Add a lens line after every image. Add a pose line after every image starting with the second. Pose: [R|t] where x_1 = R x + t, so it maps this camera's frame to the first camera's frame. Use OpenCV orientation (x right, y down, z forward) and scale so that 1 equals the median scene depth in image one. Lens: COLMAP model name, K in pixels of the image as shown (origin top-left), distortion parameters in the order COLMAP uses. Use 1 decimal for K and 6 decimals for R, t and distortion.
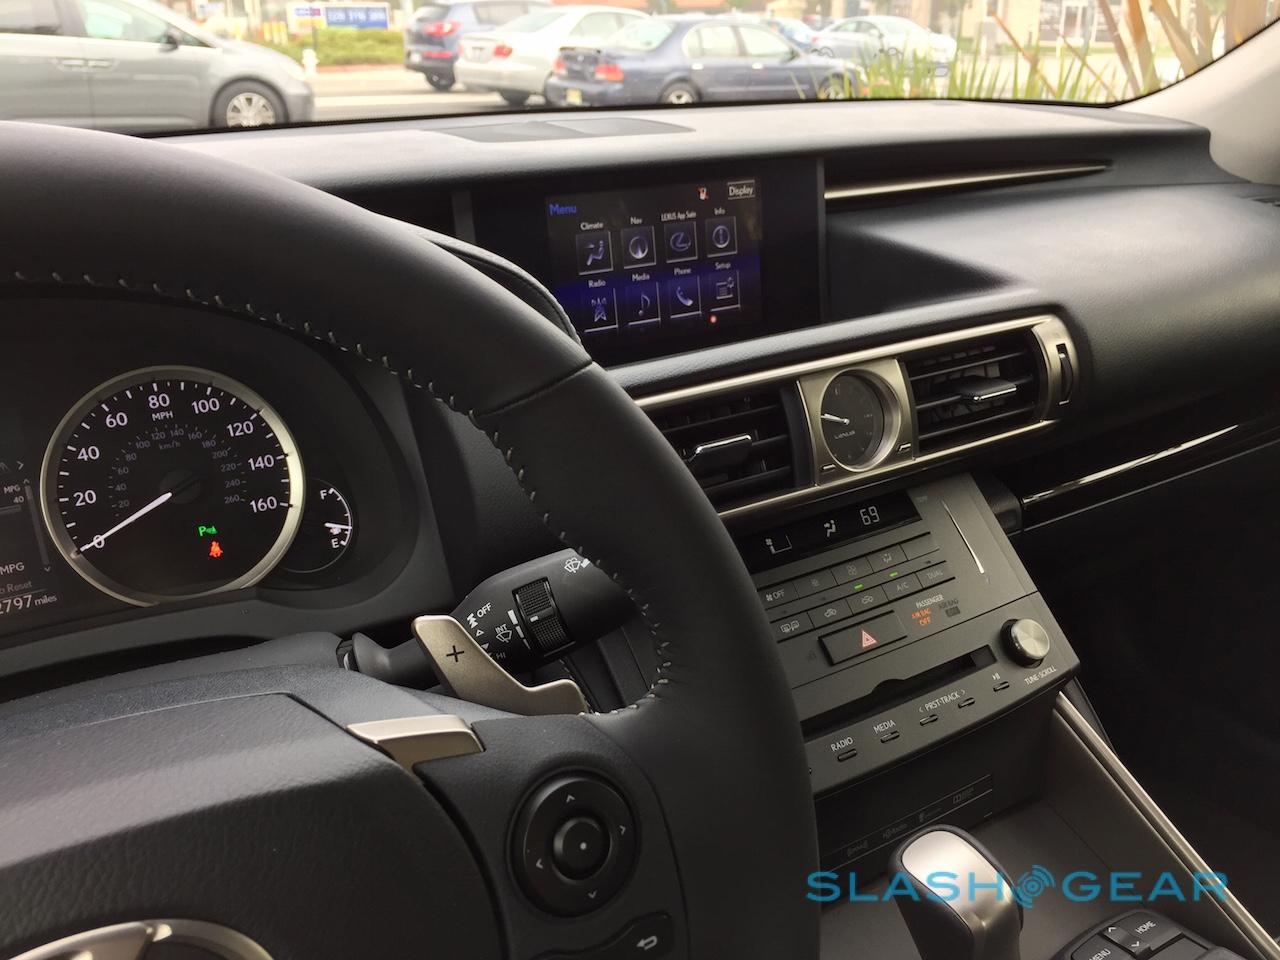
lens RADIAL K [[1106.3, 0, 640.0], [0, 1106.3, 480.0], [0, 0, 1]] dist [0.069658, -0.098322]
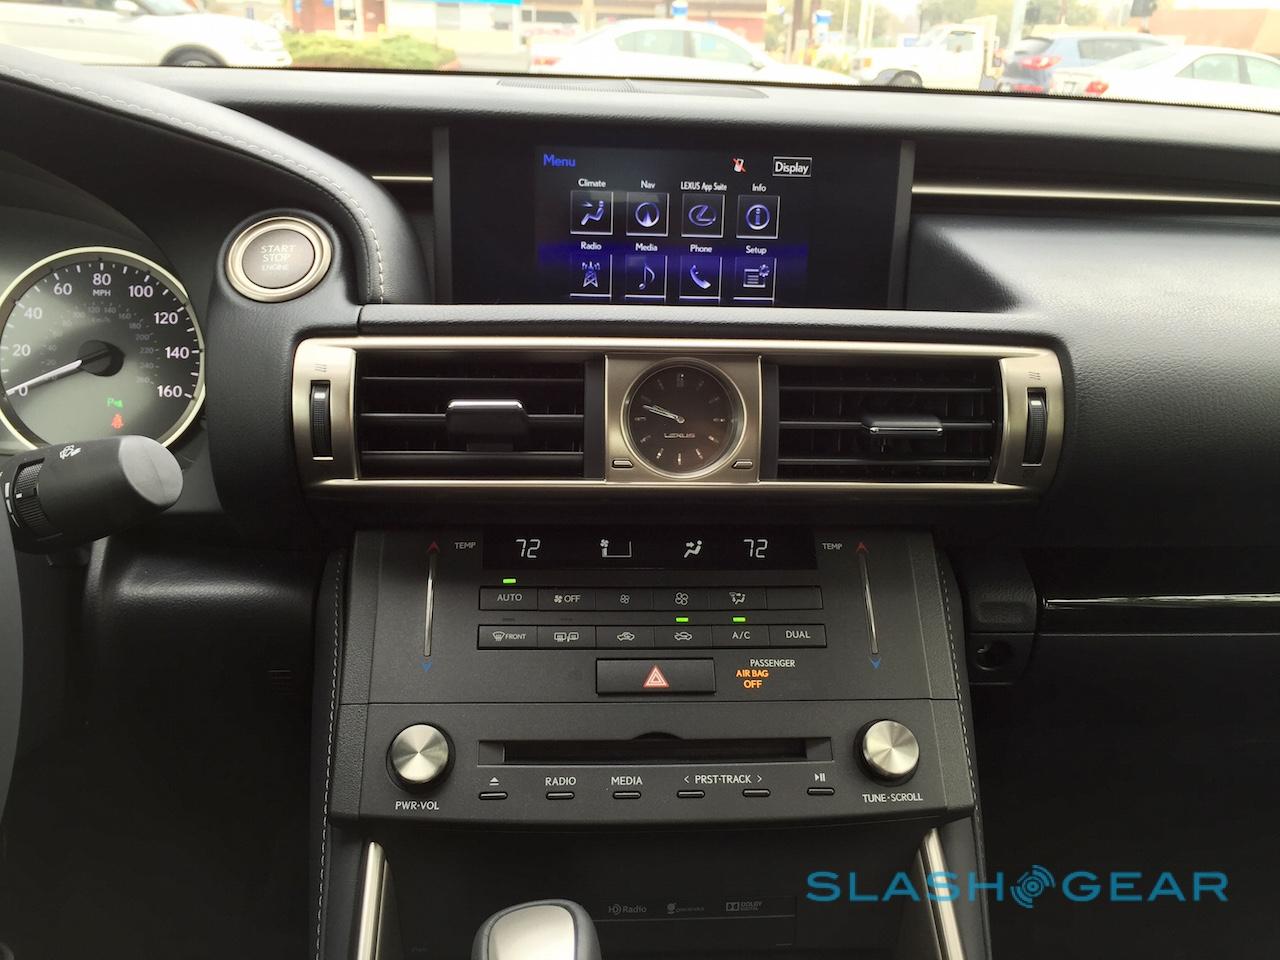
lens RADIAL K [[1106.3, 0, 640.0], [0, 1106.3, 480.0], [0, 0, 1]] dist [0.069658, -0.098322]
pose [[0.875607, 0.211040, -0.434483, 0.467413], [-0.221907, 0.974715, 0.026239, -0.020137], [0.429034, 0.073440, 0.900298, 0.202248]]
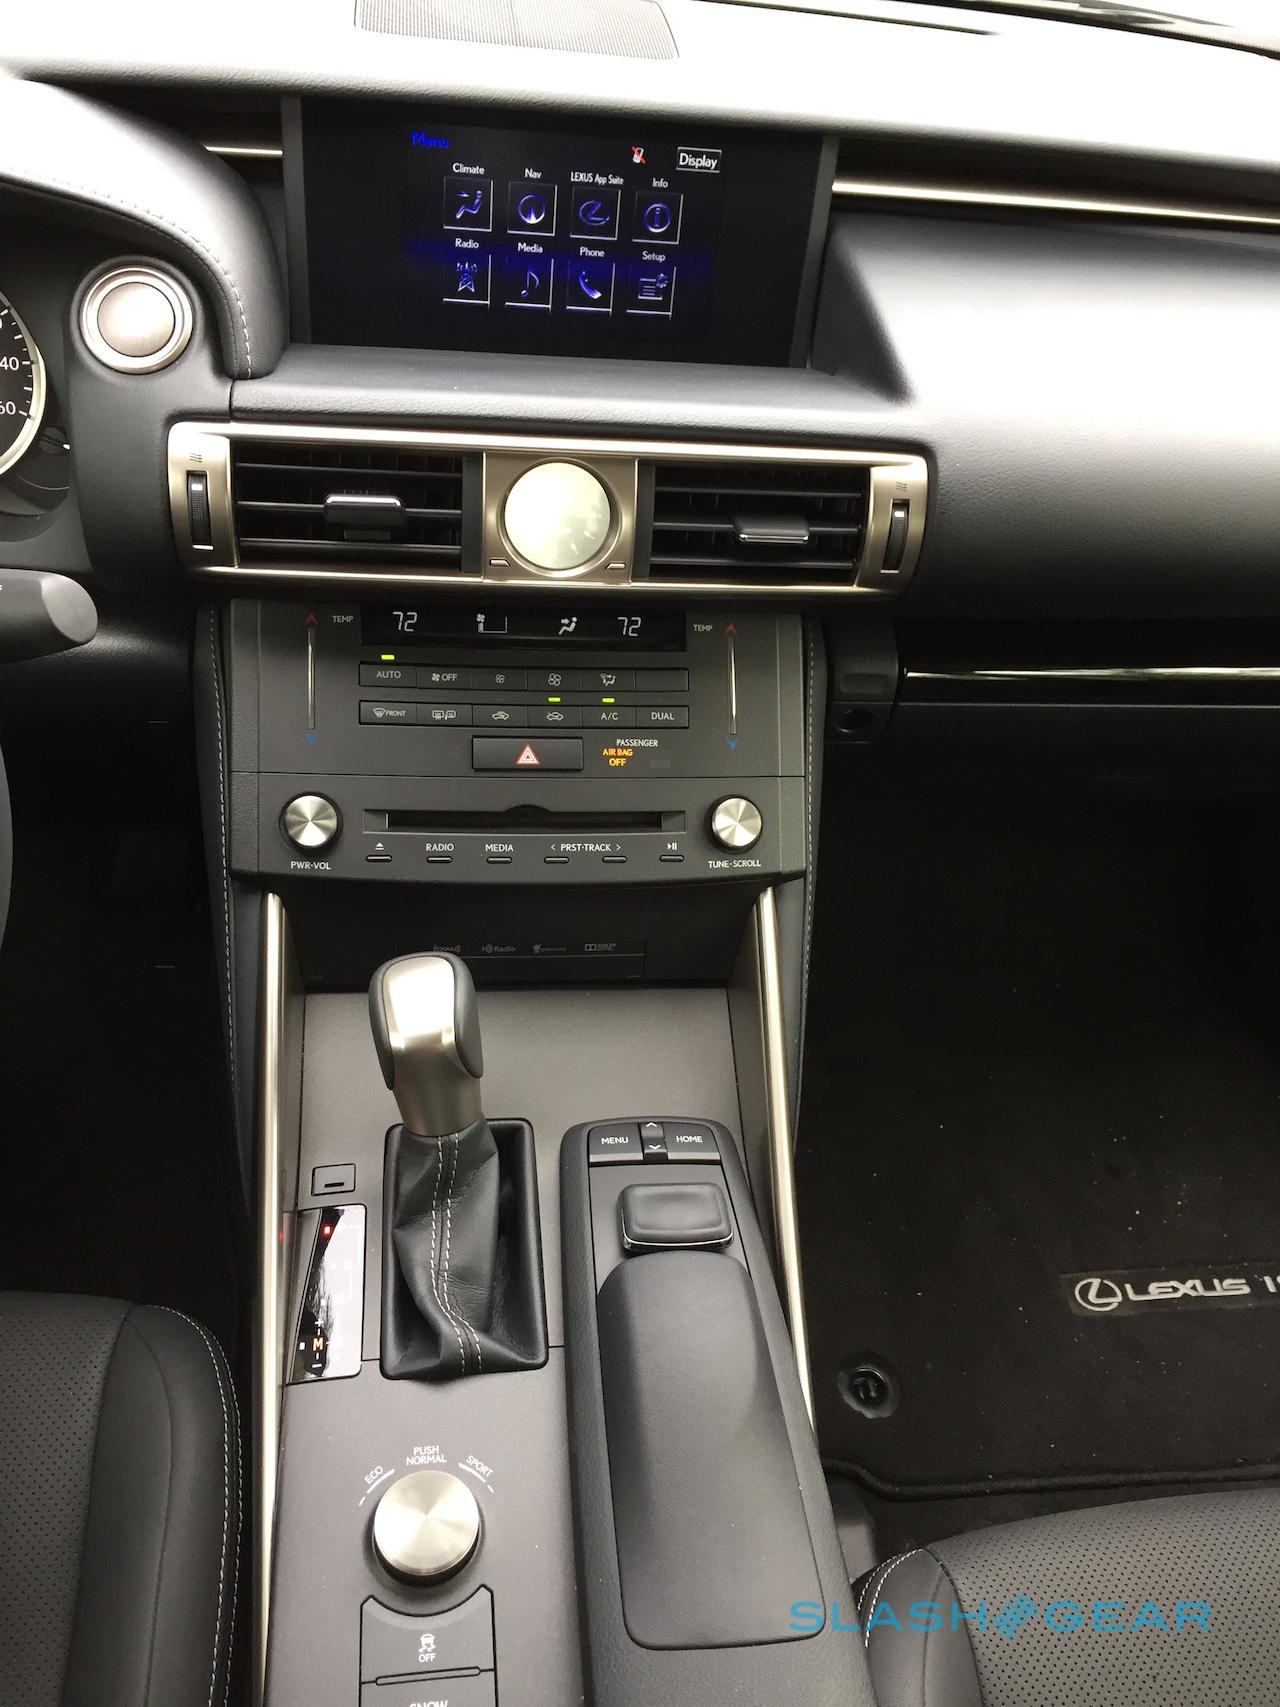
lens RADIAL K [[1475.4, 0, 640.0], [0, 1475.4, 853.5], [0, 0, 1]] dist [0.069658, -0.098322]
pose [[0.892149, 0.373720, -0.253778, 0.551781], [-0.270168, 0.891645, 0.363289, -0.220983], [0.362048, -0.255546, 0.896447, -0.061052]]
